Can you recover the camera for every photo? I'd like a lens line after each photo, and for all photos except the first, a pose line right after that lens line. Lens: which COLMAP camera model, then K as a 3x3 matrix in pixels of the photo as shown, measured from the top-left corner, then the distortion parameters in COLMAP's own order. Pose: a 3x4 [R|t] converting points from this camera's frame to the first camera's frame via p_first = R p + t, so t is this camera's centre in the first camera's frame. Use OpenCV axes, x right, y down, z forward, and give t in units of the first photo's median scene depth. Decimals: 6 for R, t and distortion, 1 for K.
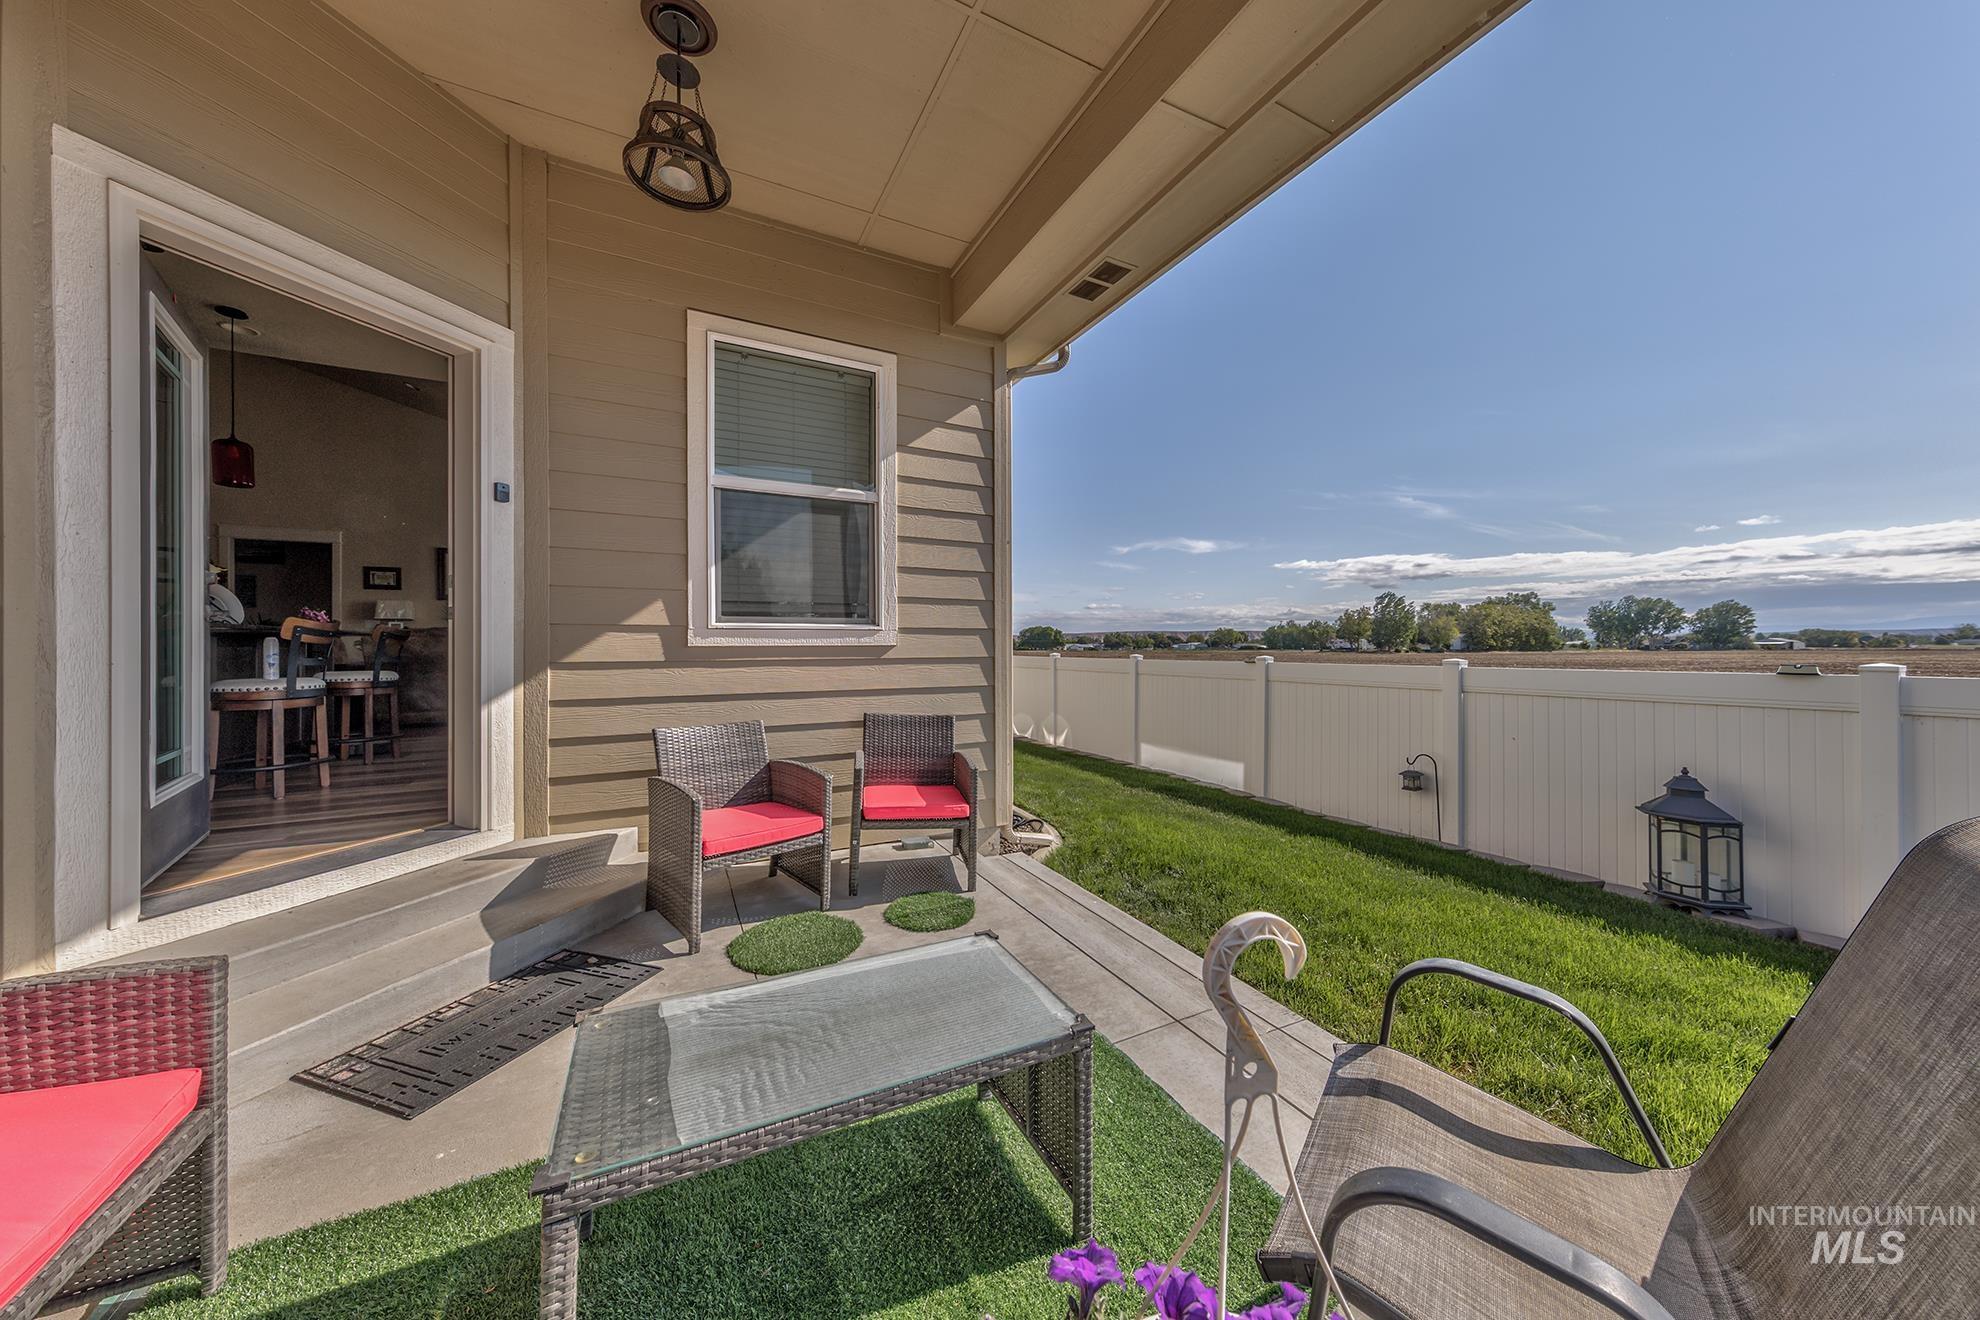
lens RADIAL K [[651.0, 0, 995.4], [0, 651.0, 643.2], [0, 0, 1]] dist [0.001204, 0.000288]
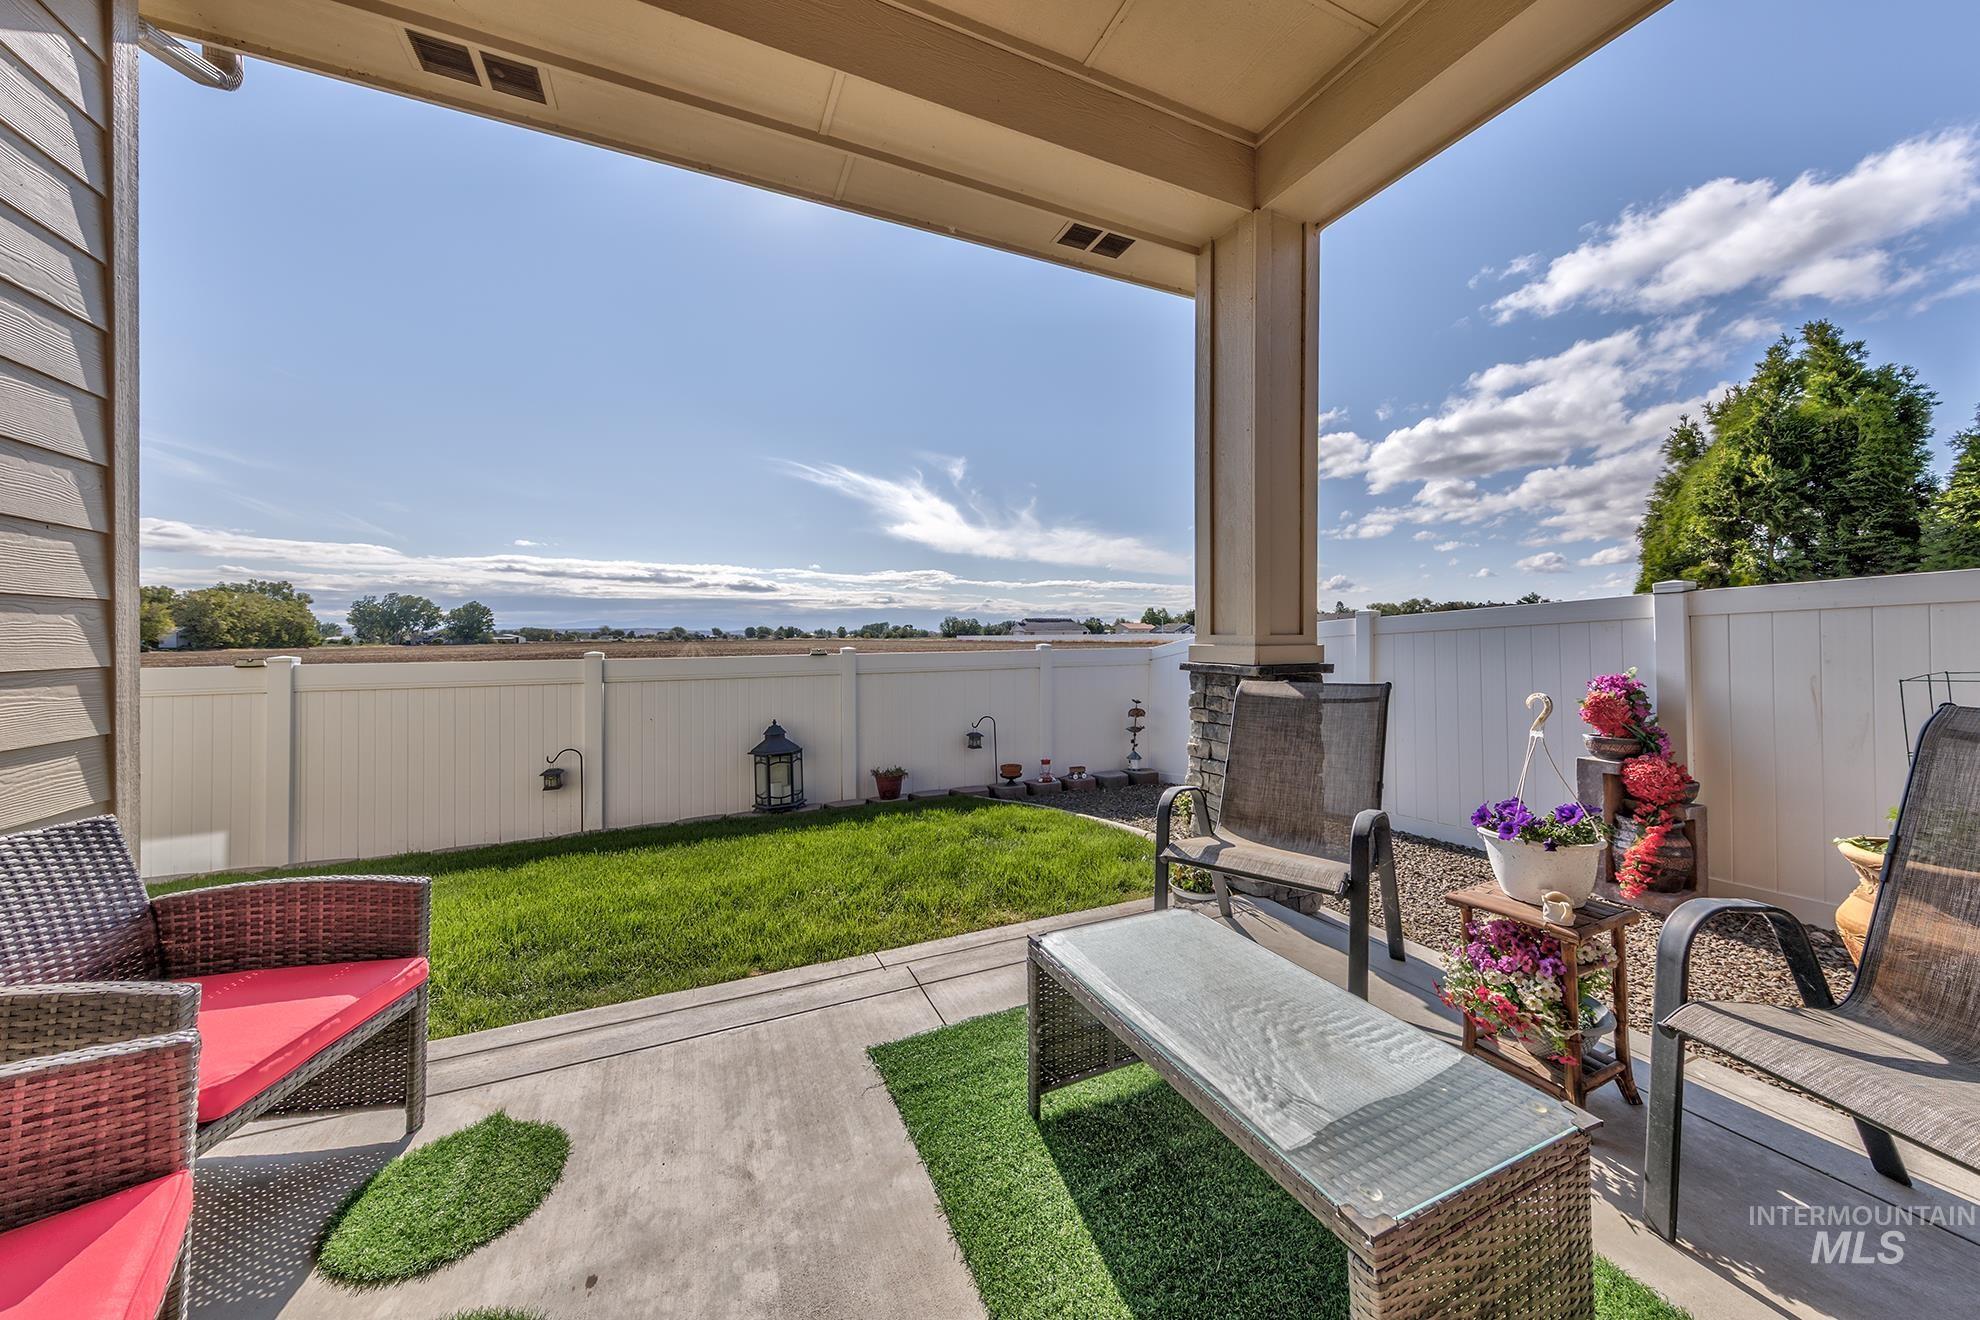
lens RADIAL K [[651.0, 0, 986.4], [0, 651.0, 642.9], [0, 0, 1]] dist [0.001204, 0.000288]
pose [[0.058243, -0.008506, 0.998266, -0.418556], [0.002052, 0.999963, 0.008401, 0.002770], [-0.998300, 0.001559, 0.058258, 0.436836]]
